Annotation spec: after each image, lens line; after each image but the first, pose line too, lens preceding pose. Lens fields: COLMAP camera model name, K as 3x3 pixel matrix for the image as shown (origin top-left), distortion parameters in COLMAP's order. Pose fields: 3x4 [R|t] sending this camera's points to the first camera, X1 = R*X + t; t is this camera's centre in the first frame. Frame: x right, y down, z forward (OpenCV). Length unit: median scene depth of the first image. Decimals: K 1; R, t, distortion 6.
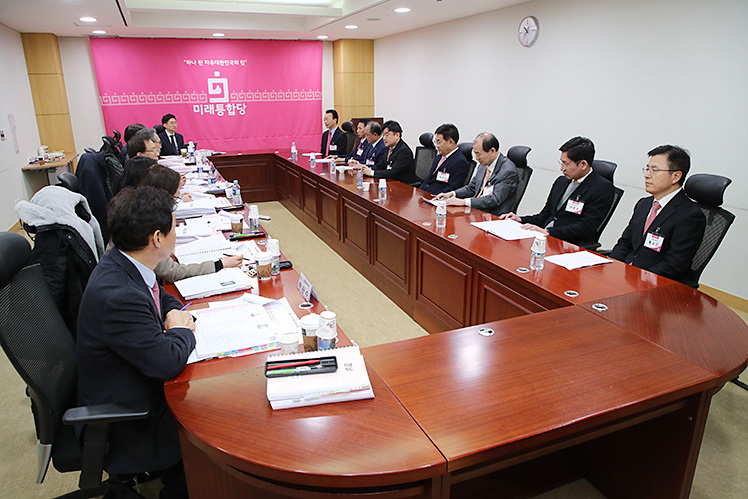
lens RADIAL K [[514.7, 0, 373.2], [0, 514.7, 247.3], [0, 0, 1]] dist [-0.010098, 0.012983]
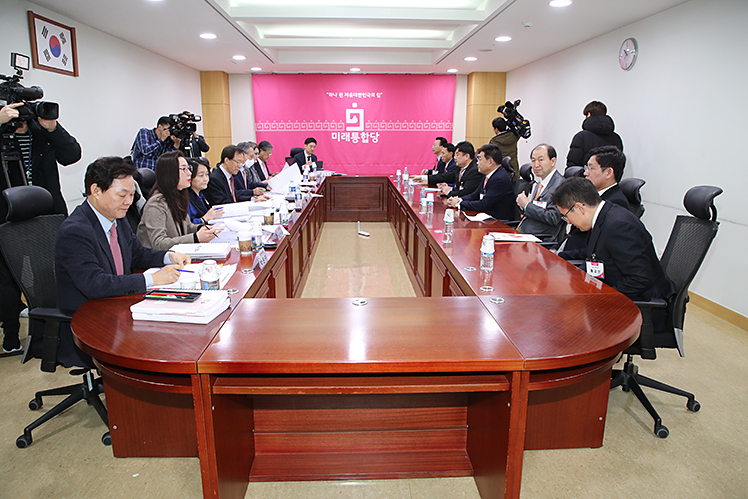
lens RADIAL K [[514.7, 0, 372.1], [0, 514.7, 251.6], [0, 0, 1]] dist [-0.010098, 0.012983]
pose [[0.944658, 0.089022, -0.315748, 0.106557], [-0.108554, 0.993081, -0.044784, 0.019214], [0.309577, 0.076581, 0.947786, -0.007992]]
